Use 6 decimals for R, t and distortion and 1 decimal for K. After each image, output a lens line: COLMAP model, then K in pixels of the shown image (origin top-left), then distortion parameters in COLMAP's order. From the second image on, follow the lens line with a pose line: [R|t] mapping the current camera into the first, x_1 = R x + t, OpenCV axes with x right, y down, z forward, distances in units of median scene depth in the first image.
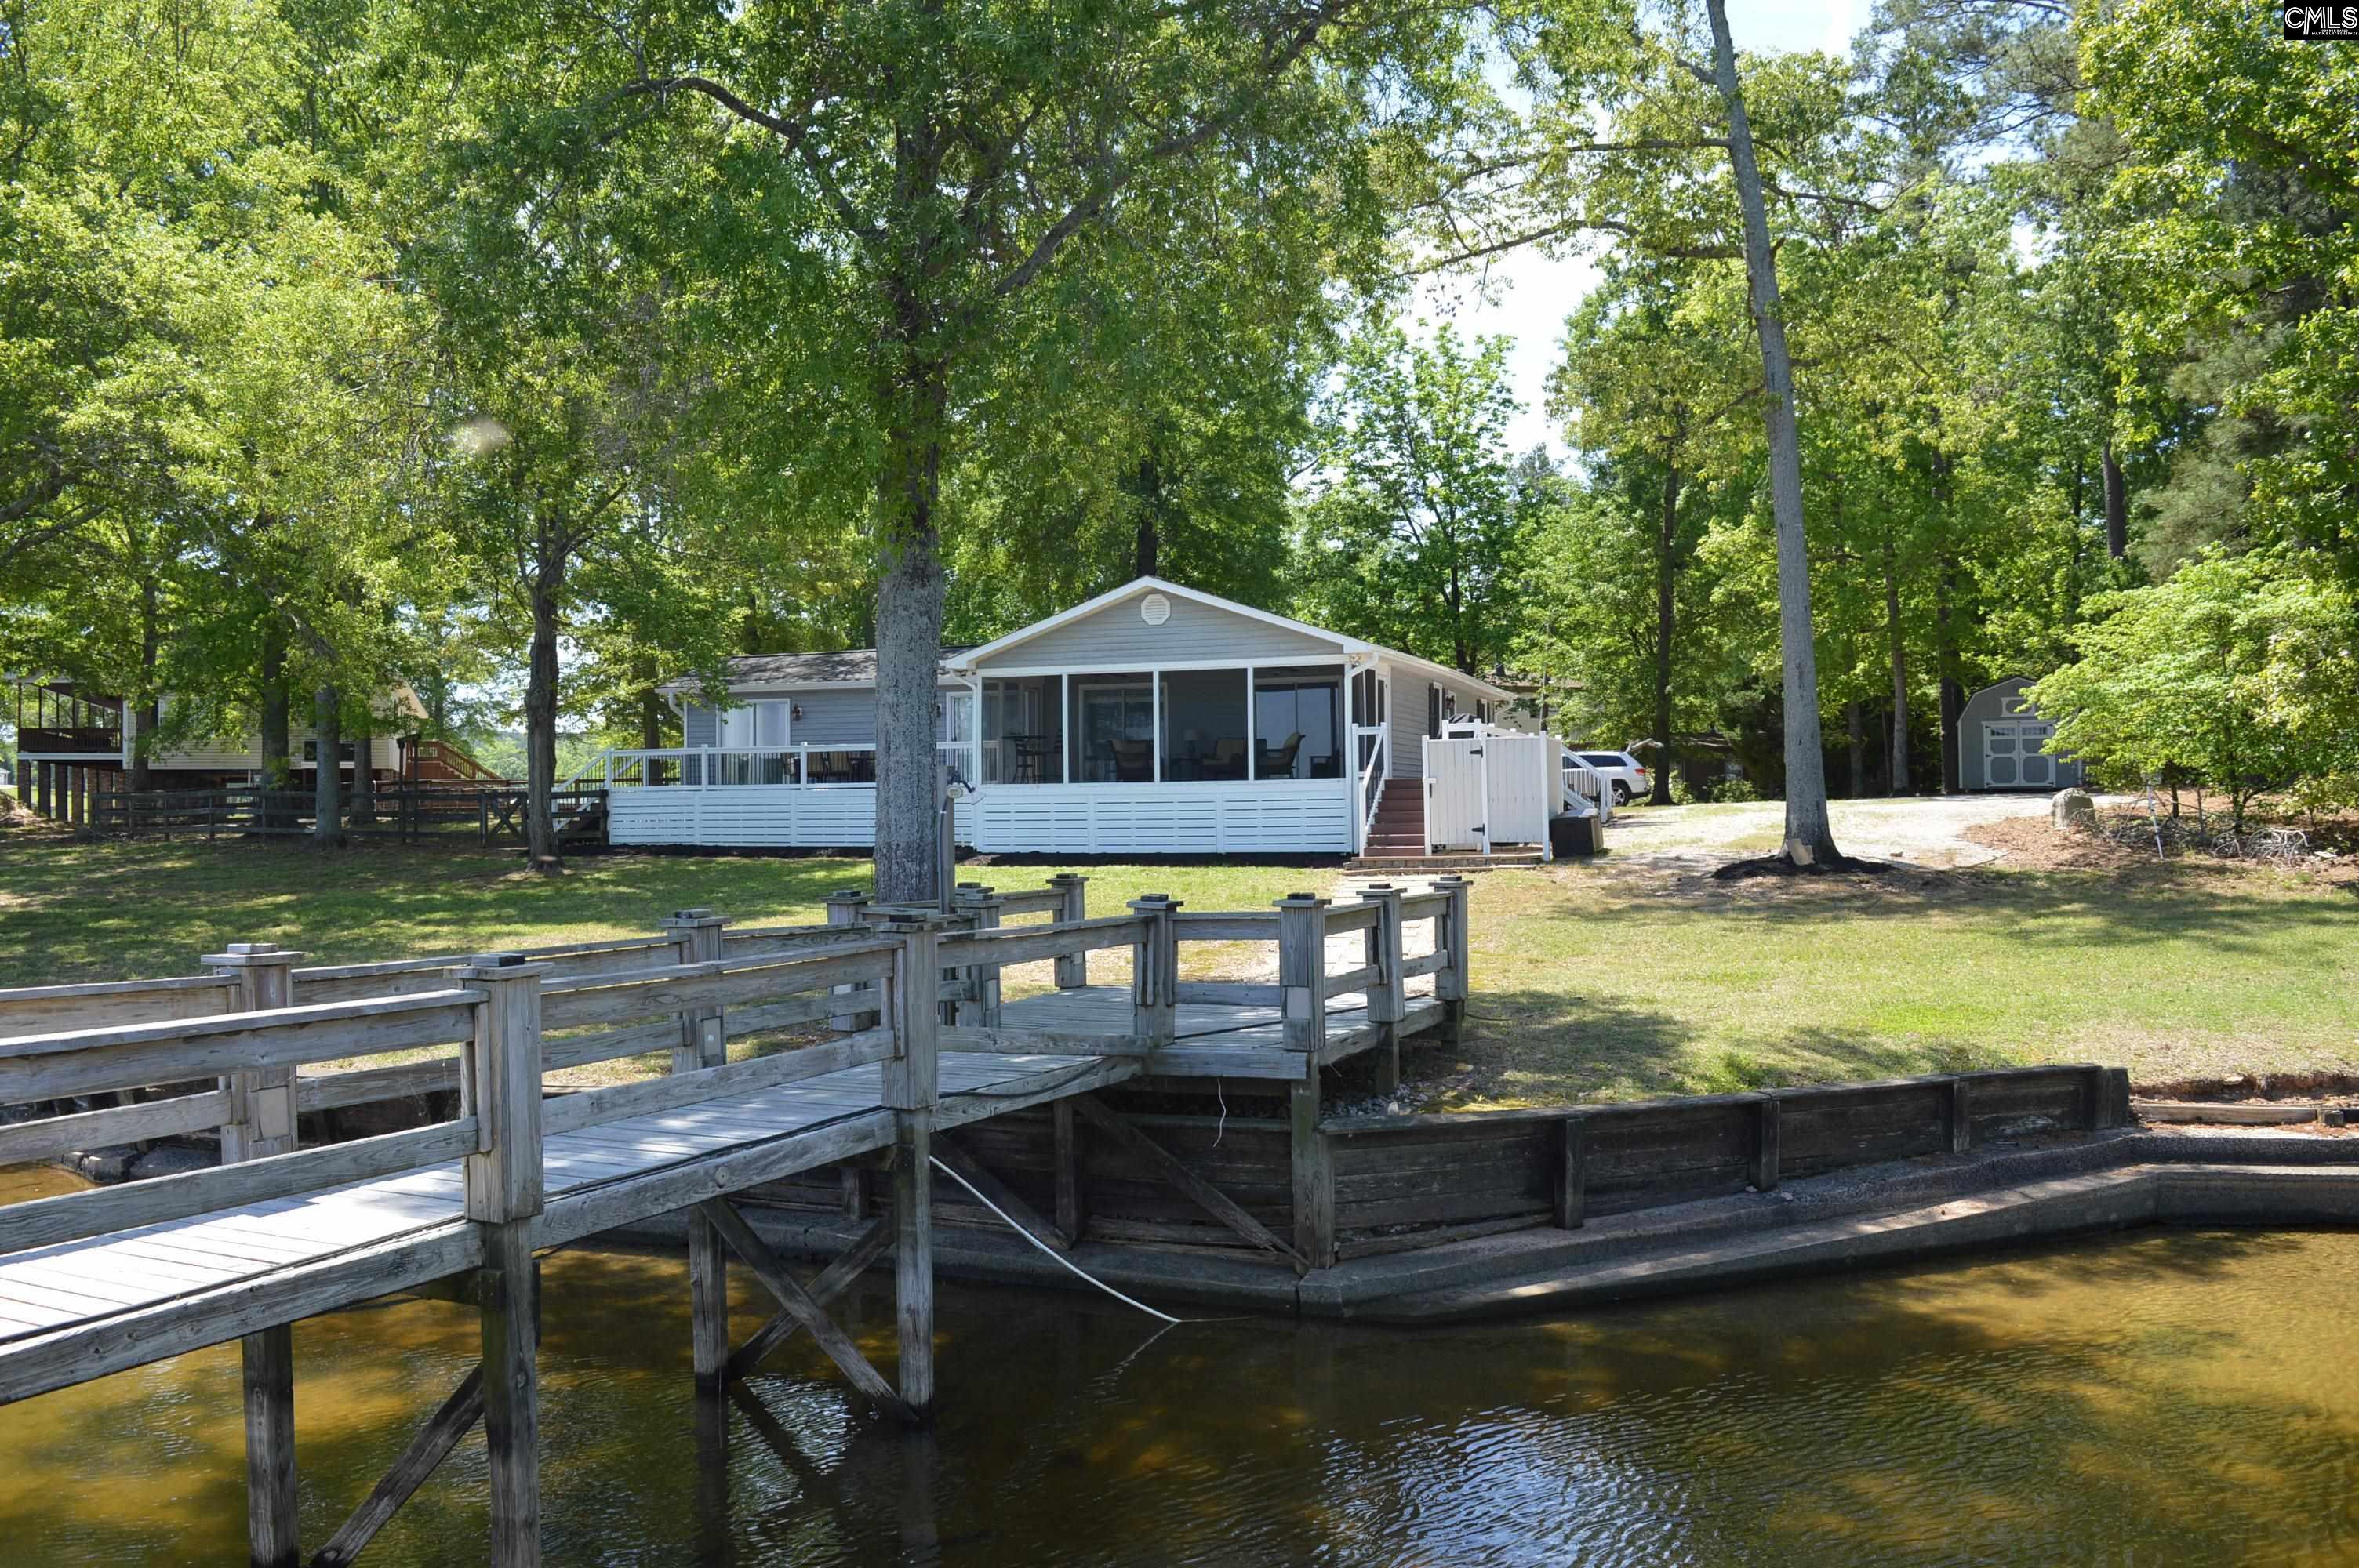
lens RADIAL K [[1886.3, 0, 1188.5], [0, 1886.3, 783.1], [0, 0, 1]] dist [-0.077920, 0.004510]
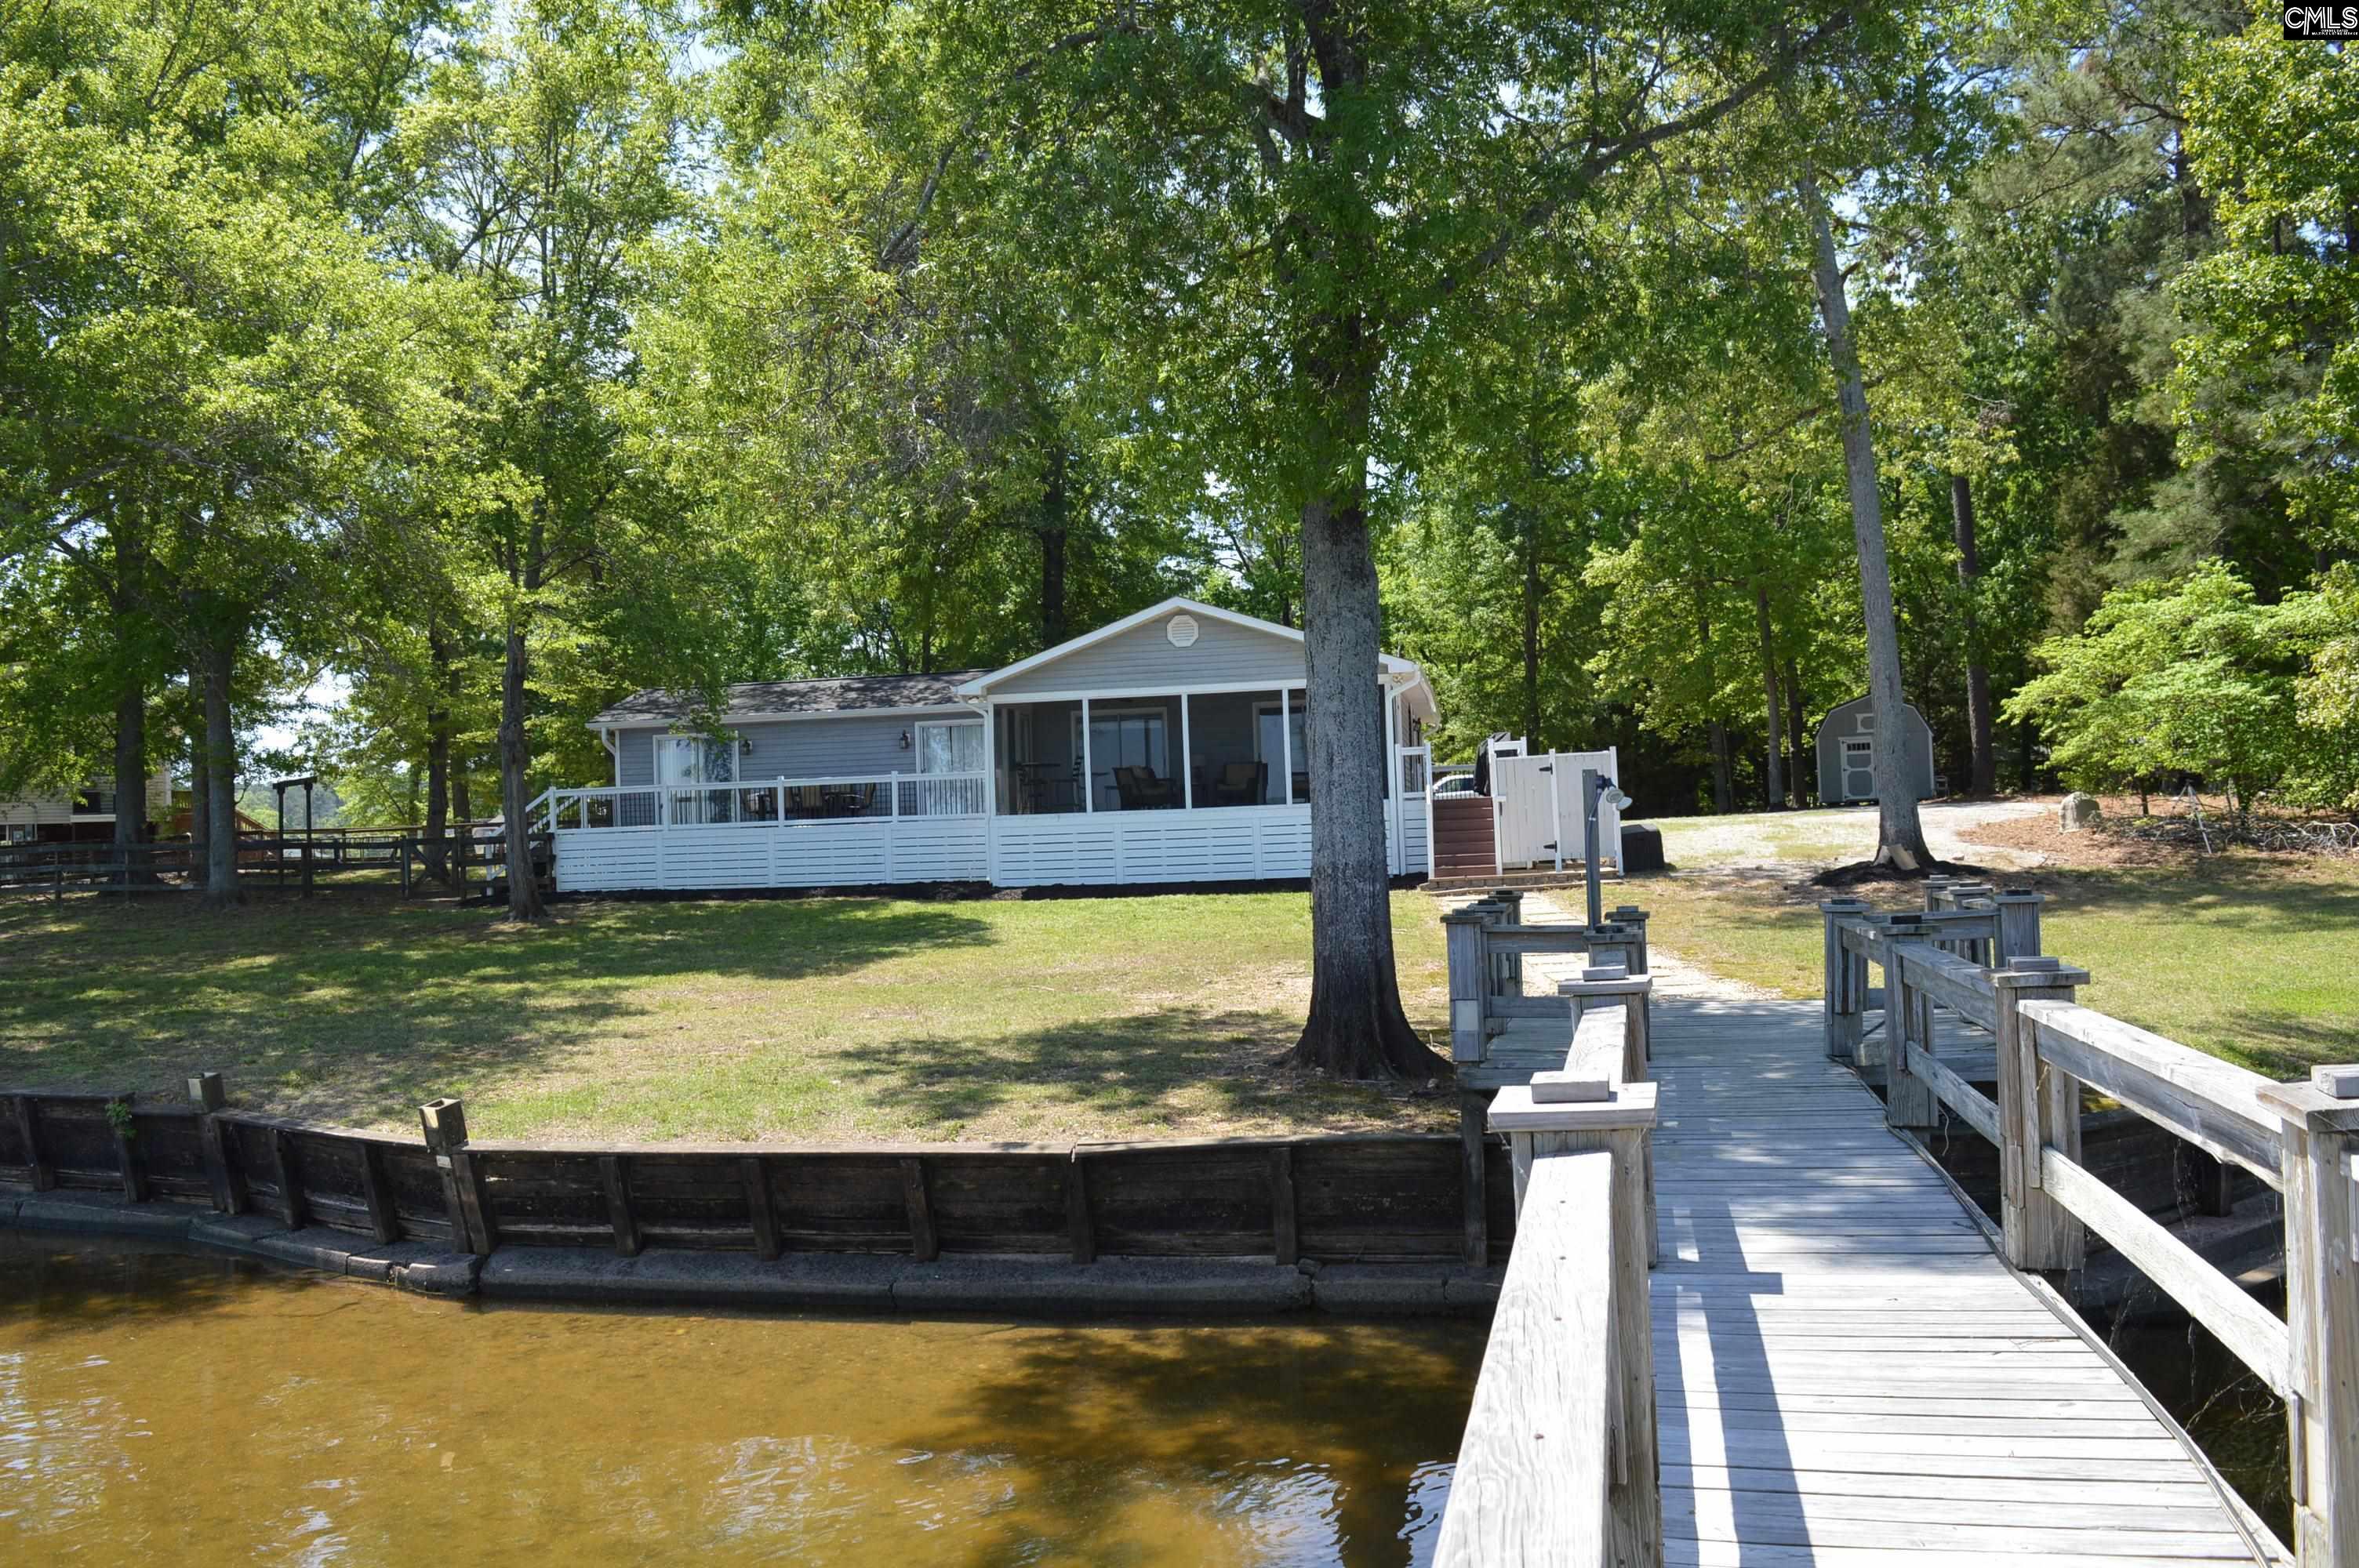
lens RADIAL K [[1886.3, 0, 1179.1], [0, 1886.3, 782.8], [0, 0, 1]] dist [-0.077920, 0.004510]
pose [[0.984316, -0.021018, 0.175157, -0.191294], [0.024571, 0.999533, -0.018142, 0.003751], [-0.174694, 0.022161, 0.984373, 0.045282]]
